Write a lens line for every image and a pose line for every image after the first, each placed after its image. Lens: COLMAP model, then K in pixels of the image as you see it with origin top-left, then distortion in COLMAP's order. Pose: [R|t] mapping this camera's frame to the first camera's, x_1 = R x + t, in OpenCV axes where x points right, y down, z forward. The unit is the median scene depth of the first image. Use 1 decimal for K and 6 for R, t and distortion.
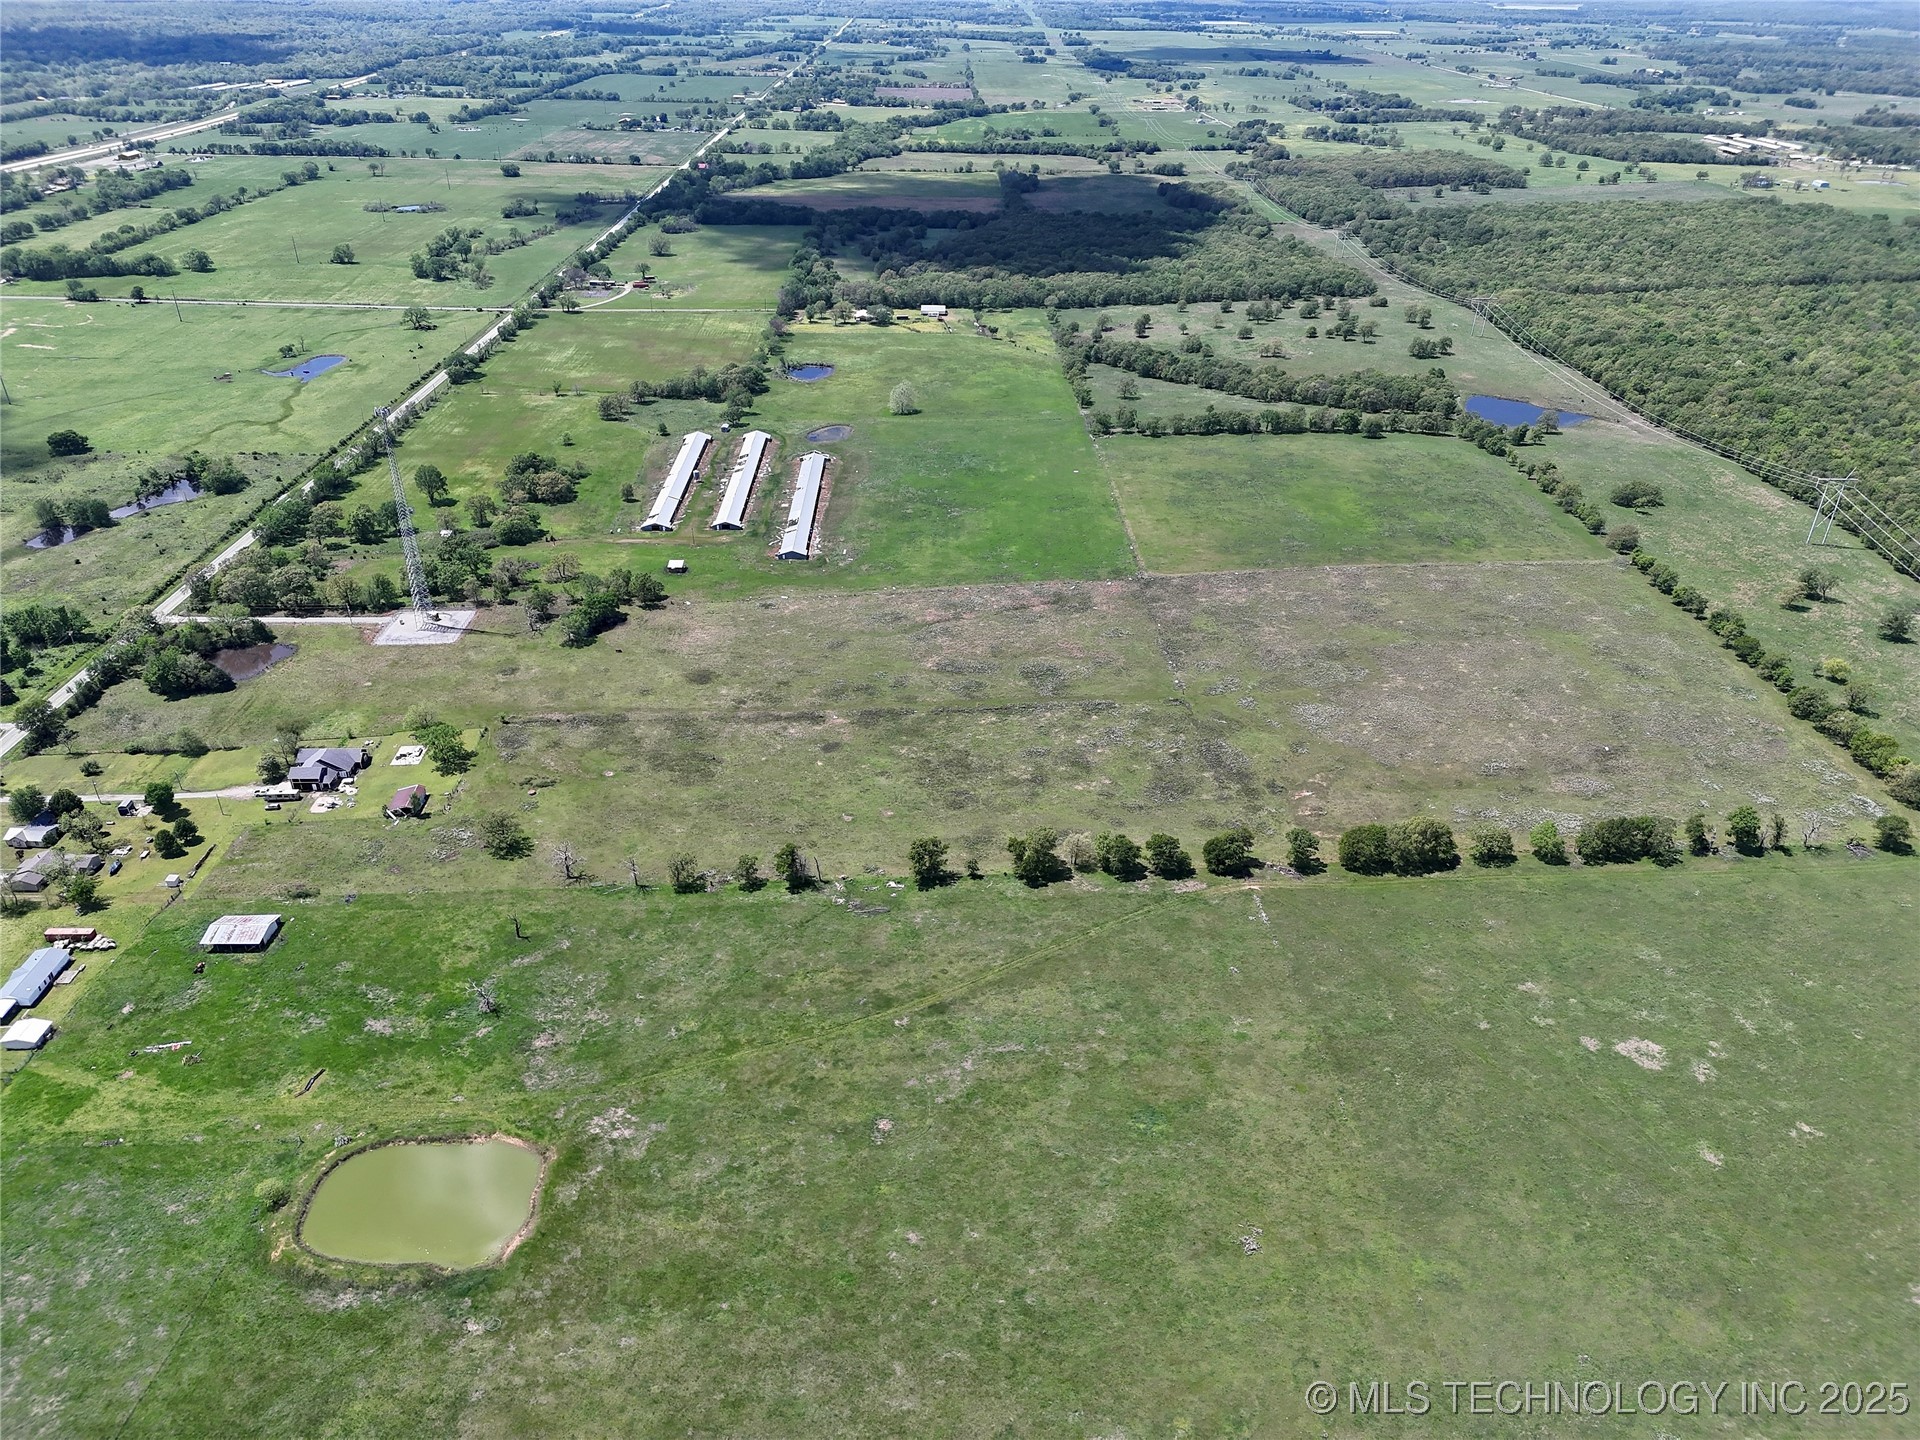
lens RADIAL K [[1340.7, 0, 959.1], [0, 1340.7, 722.2], [0, 0, 1]] dist [0.069654, -0.063577]
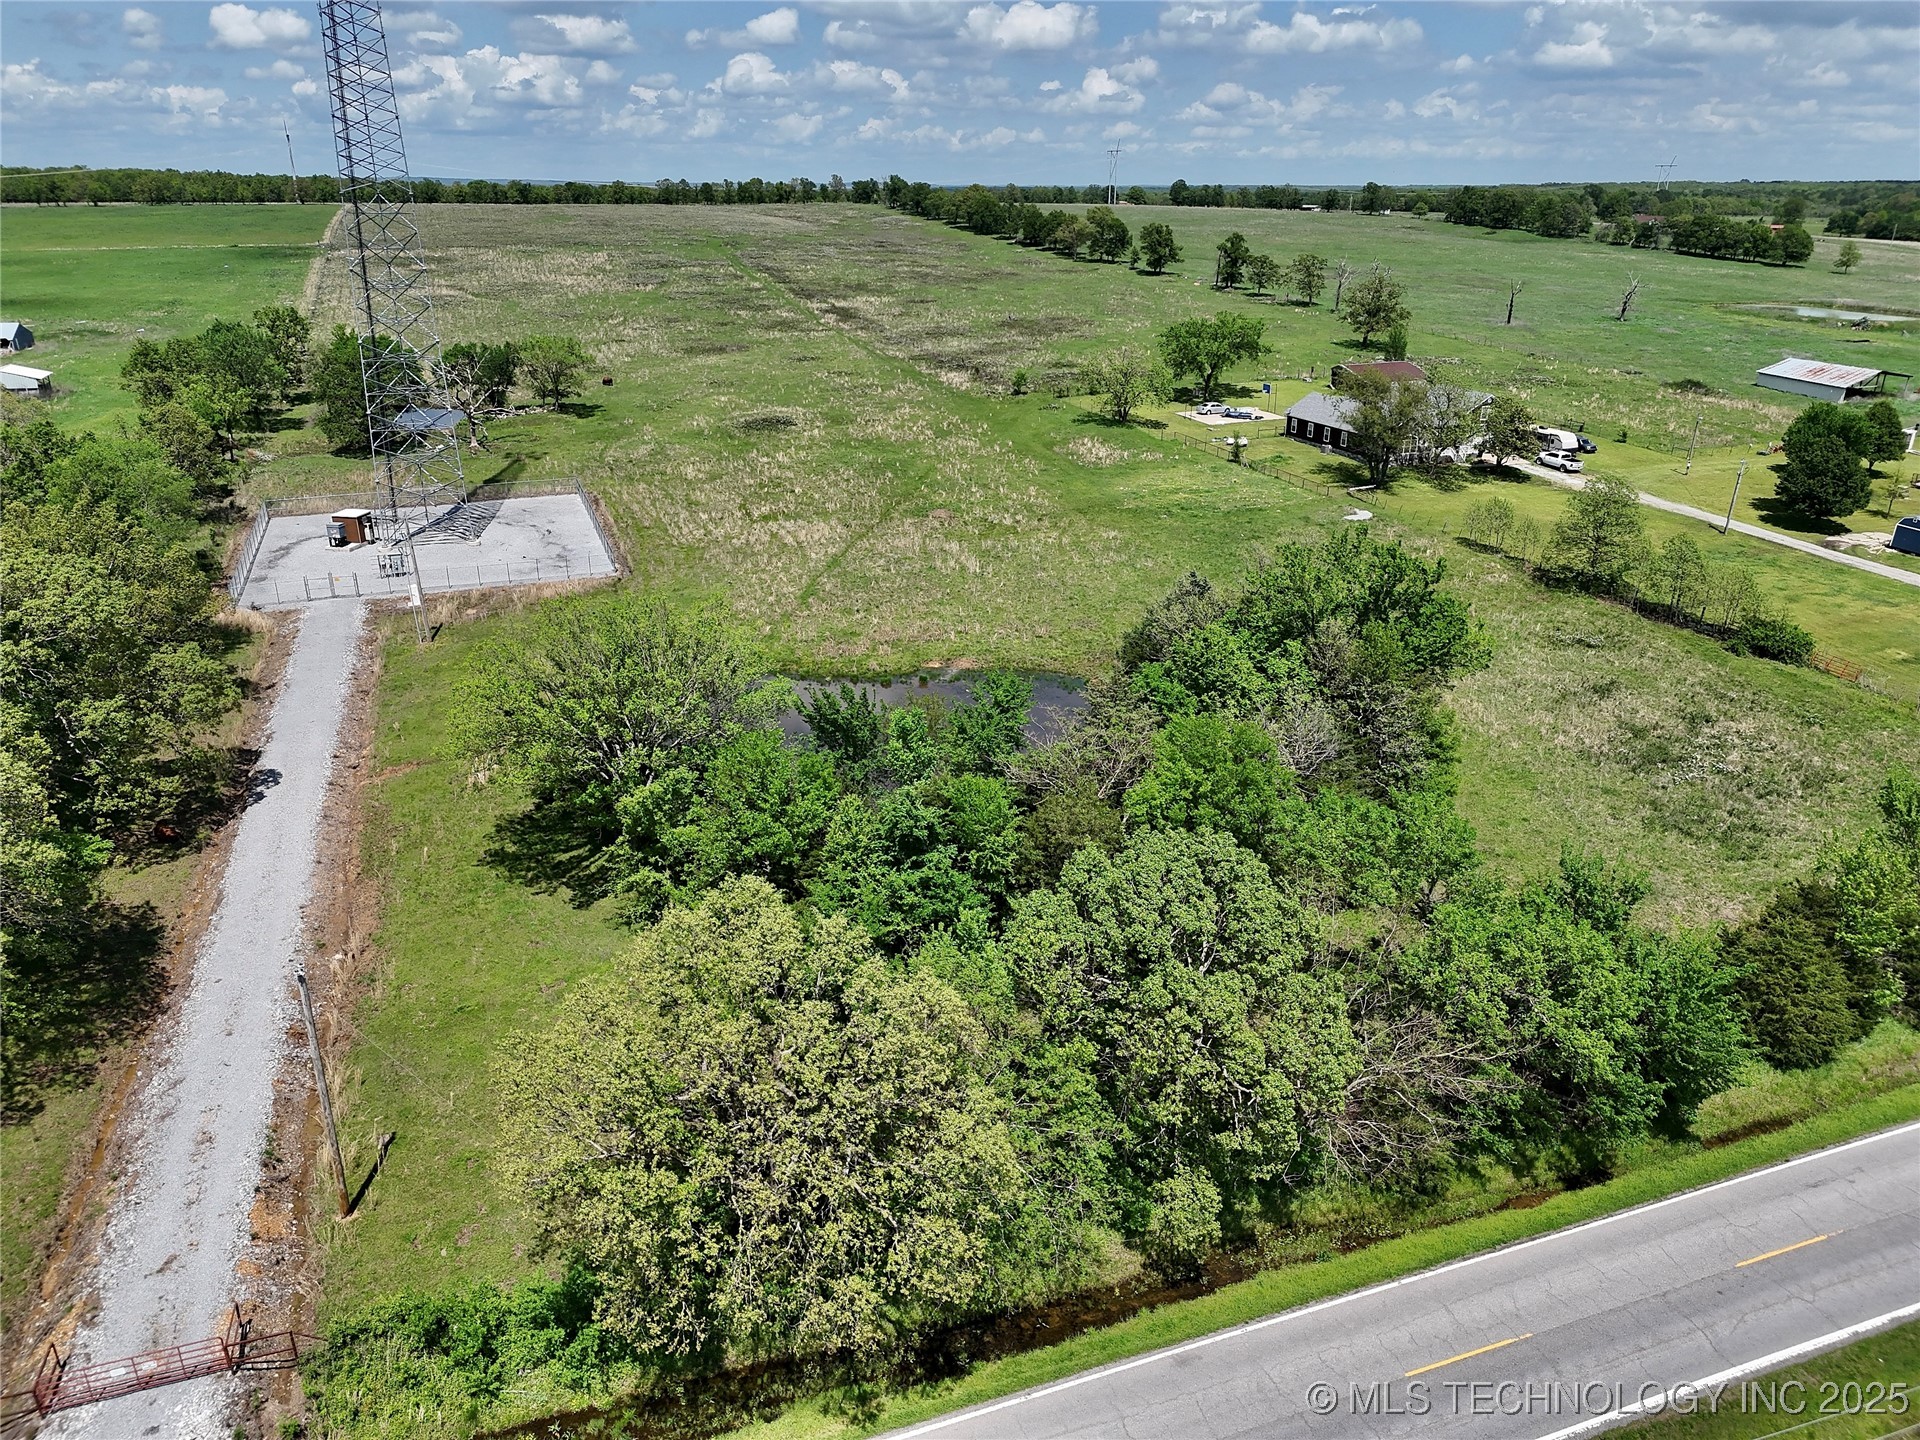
lens RADIAL K [[1340.7, 0, 958.2], [0, 1340.7, 707.7], [0, 0, 1]] dist [0.069654, -0.063577]
pose [[-0.320231, -0.357736, 0.877198, -0.658100], [0.464172, 0.747943, 0.474475, -0.122271], [-0.825831, 0.559112, -0.073464, 0.977321]]
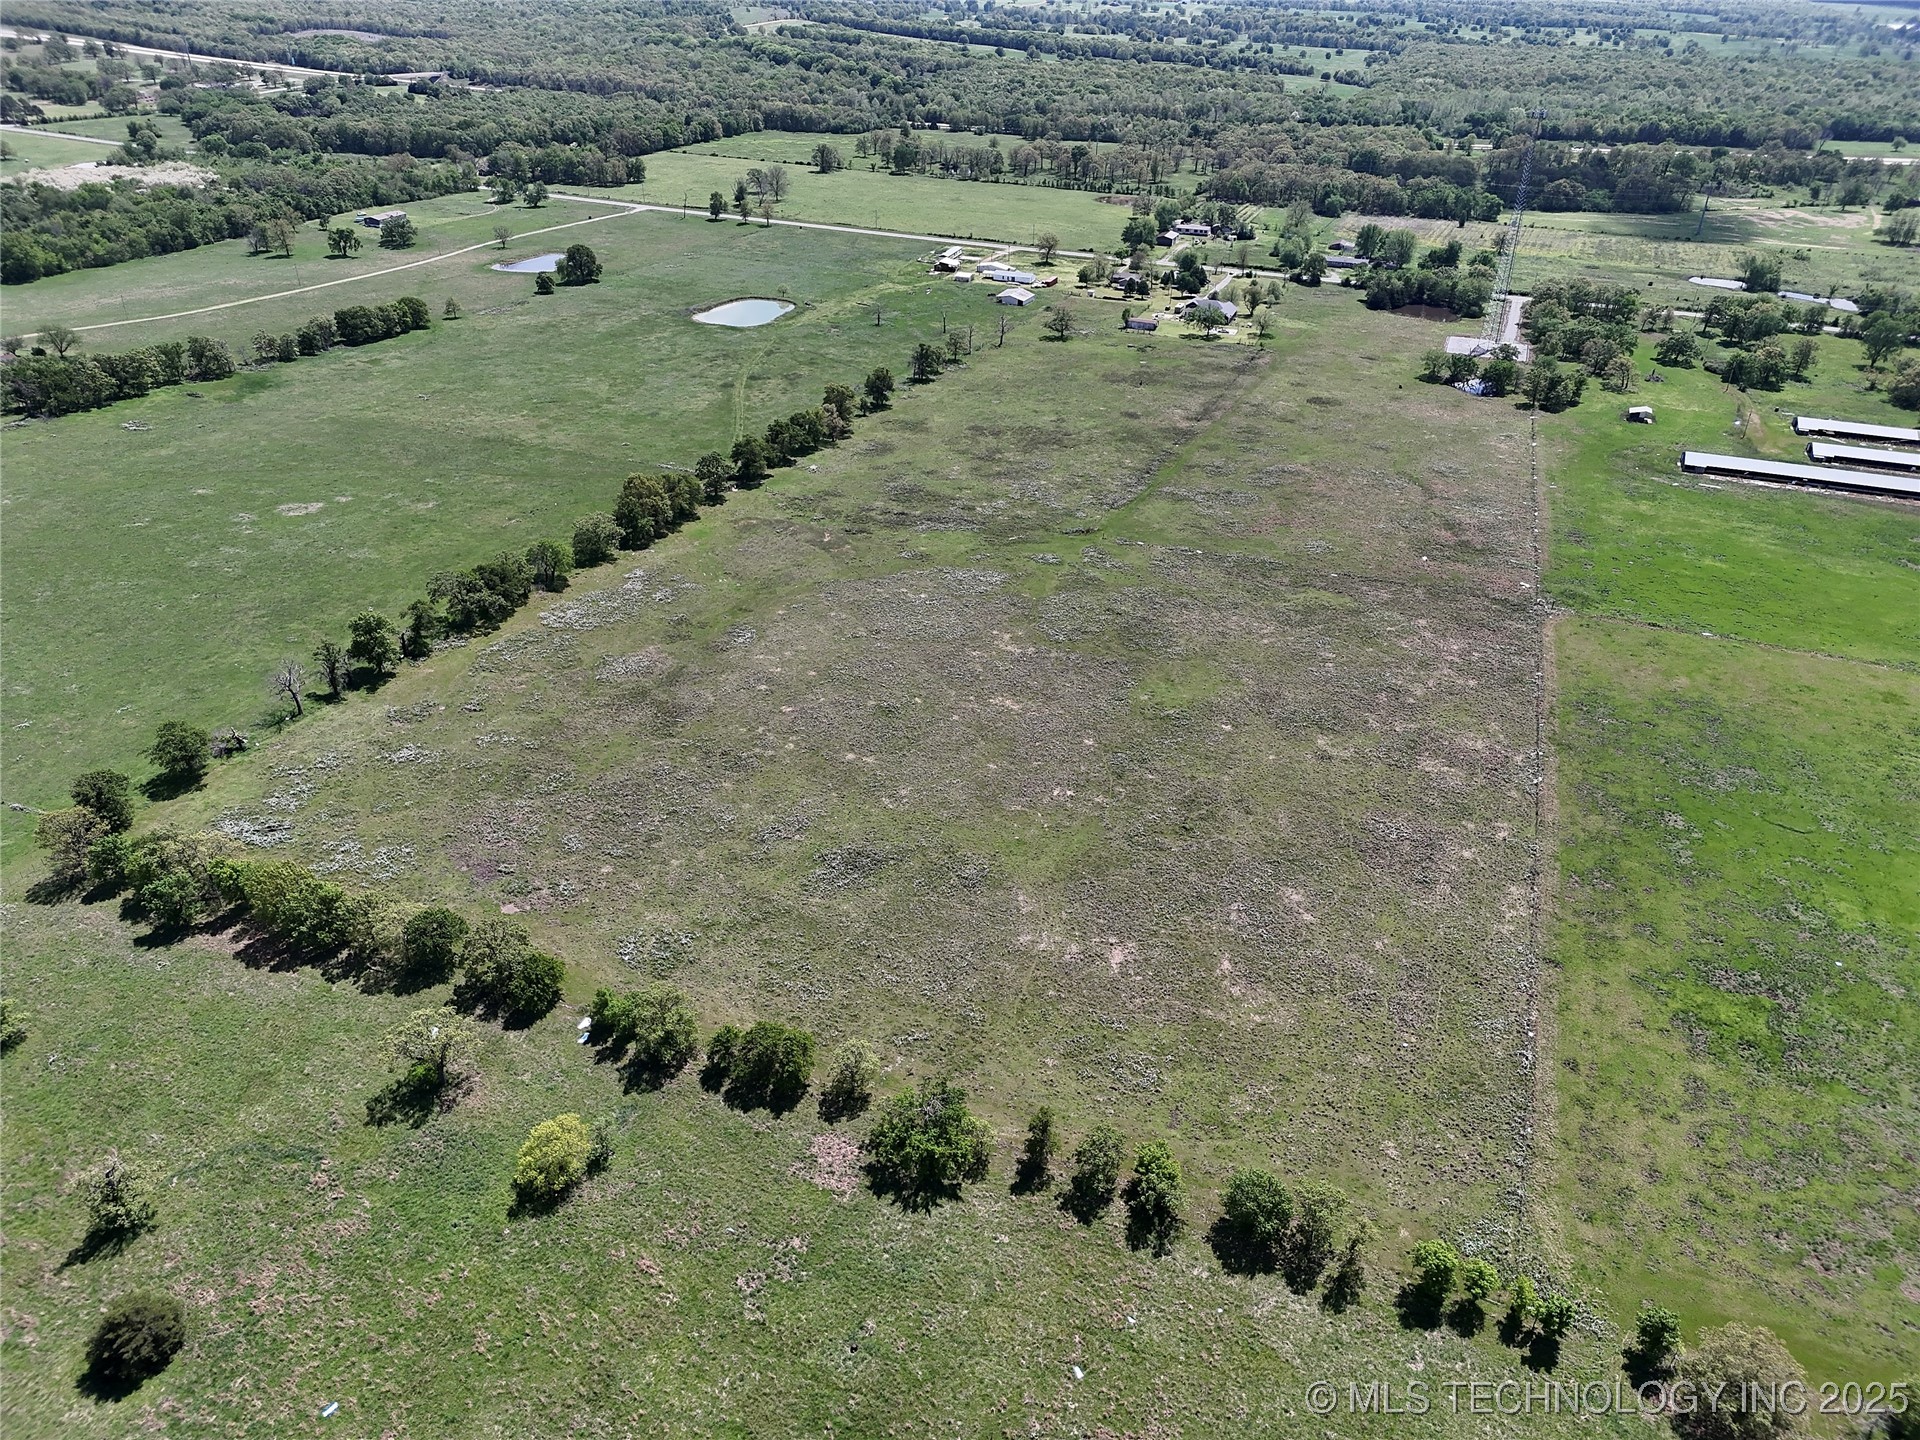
lens RADIAL K [[1340.7, 0, 961.8], [0, 1340.7, 729.6], [0, 0, 1]] dist [0.069654, -0.063577]
pose [[-0.379958, 0.450171, -0.808070, 0.730747], [-0.480068, 0.650755, 0.588262, -0.301904], [0.790674, 0.611444, -0.031147, 0.913567]]
